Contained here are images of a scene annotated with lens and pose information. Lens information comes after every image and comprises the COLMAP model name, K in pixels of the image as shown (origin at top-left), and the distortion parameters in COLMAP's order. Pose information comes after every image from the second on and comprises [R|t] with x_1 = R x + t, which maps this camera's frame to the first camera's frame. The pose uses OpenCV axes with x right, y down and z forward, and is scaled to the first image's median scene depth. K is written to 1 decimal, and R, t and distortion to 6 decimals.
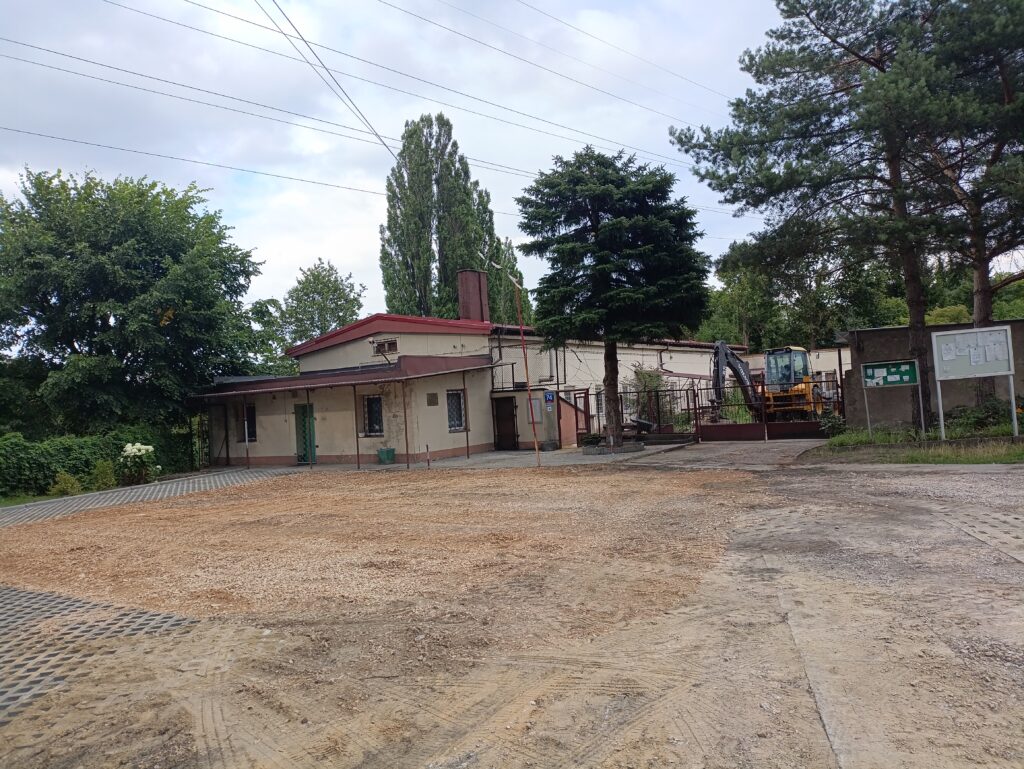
lens RADIAL K [[714.4, 0, 508.4], [0, 714.4, 380.7], [0, 0, 1]] dist [0.016326, -0.052869]
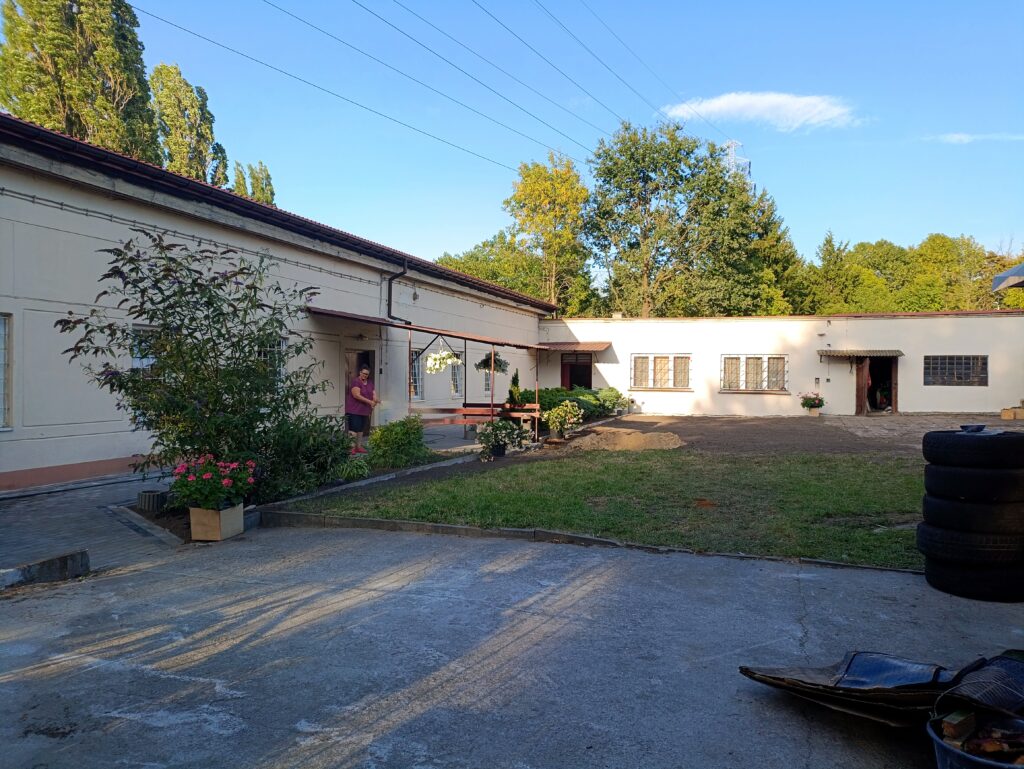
lens RADIAL K [[714.4, 0, 514.5], [0, 714.4, 379.6], [0, 0, 1]] dist [0.016326, -0.052869]
pose [[0.956634, 0.058678, 0.285322, 0.161196], [-0.064232, 0.997883, 0.010140, 0.014106], [-0.284123, -0.028027, 0.958378, 0.532905]]
